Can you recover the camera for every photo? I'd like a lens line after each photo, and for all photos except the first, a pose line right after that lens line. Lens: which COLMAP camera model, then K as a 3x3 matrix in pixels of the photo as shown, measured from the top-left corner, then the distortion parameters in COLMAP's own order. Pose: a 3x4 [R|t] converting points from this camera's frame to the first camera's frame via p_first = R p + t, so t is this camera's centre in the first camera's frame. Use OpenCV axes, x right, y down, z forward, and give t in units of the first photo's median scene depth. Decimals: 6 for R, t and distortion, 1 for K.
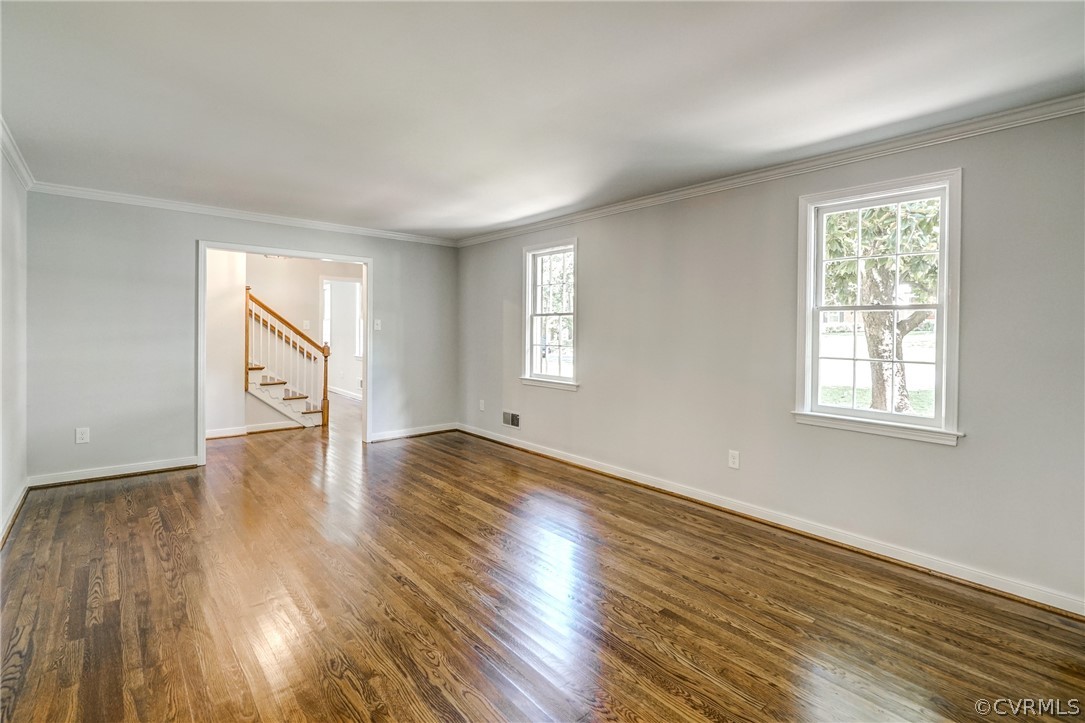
lens RADIAL K [[498.6, 0, 547.3], [0, 498.6, 340.2], [0, 0, 1]] dist [-0.000399, 0.000014]
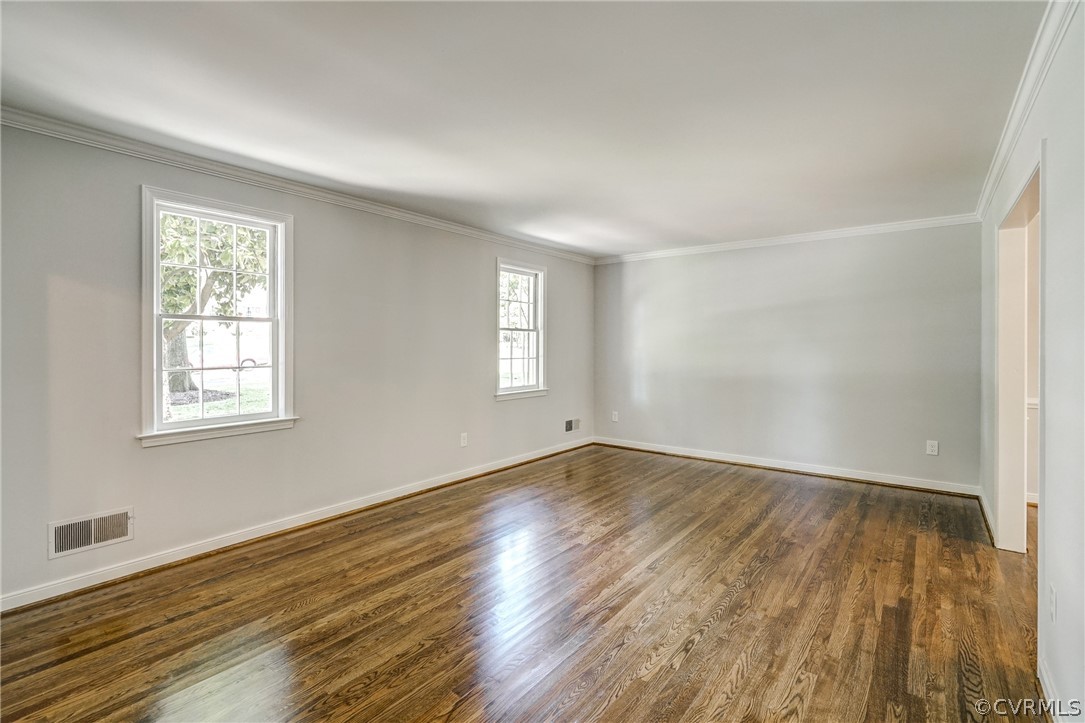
lens RADIAL K [[504.5, 0, 542.5], [0, 504.5, 361.5], [0, 0, 1]] dist [0.000255, 0.000285]
pose [[-0.183990, -0.050760, 0.981617, -0.859437], [0.014105, 0.998427, 0.054273, -0.033488], [-0.982827, 0.023831, -0.182985, 0.922485]]
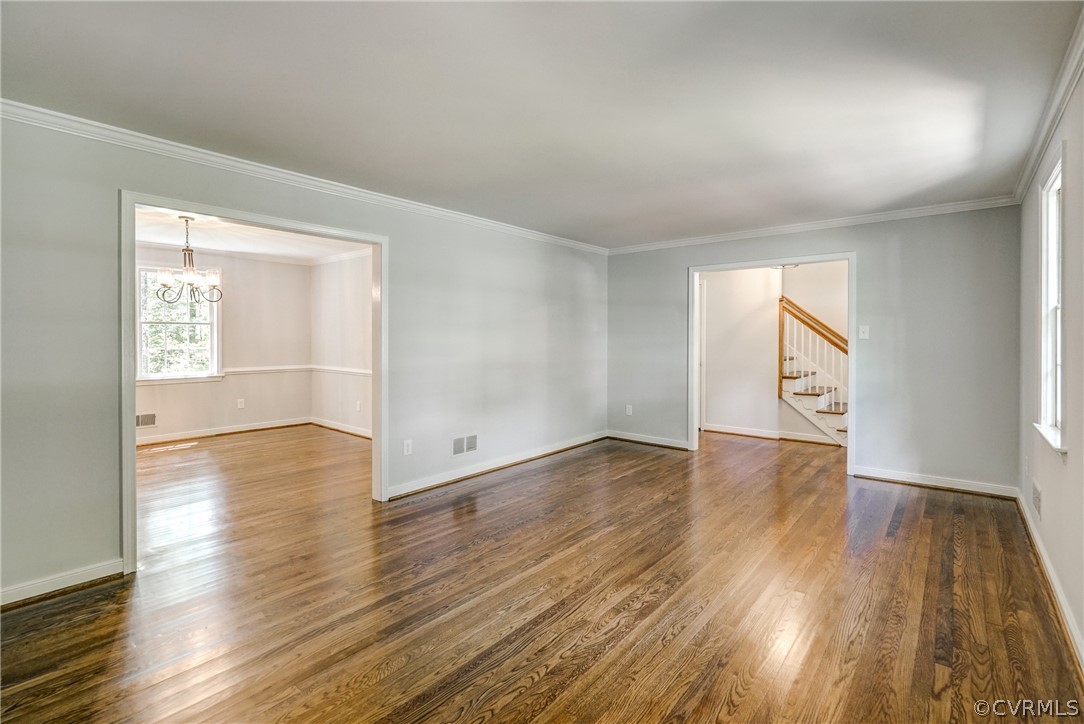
lens RADIAL K [[498.2, 0, 546.8], [0, 498.2, 340.7], [0, 0, 1]] dist [-0.000399, 0.000014]
pose [[0.161464, -0.006429, -0.986858, 0.533190], [-0.015756, 0.999835, -0.009092, -0.002348], [0.986753, 0.017017, 0.161336, 0.520673]]
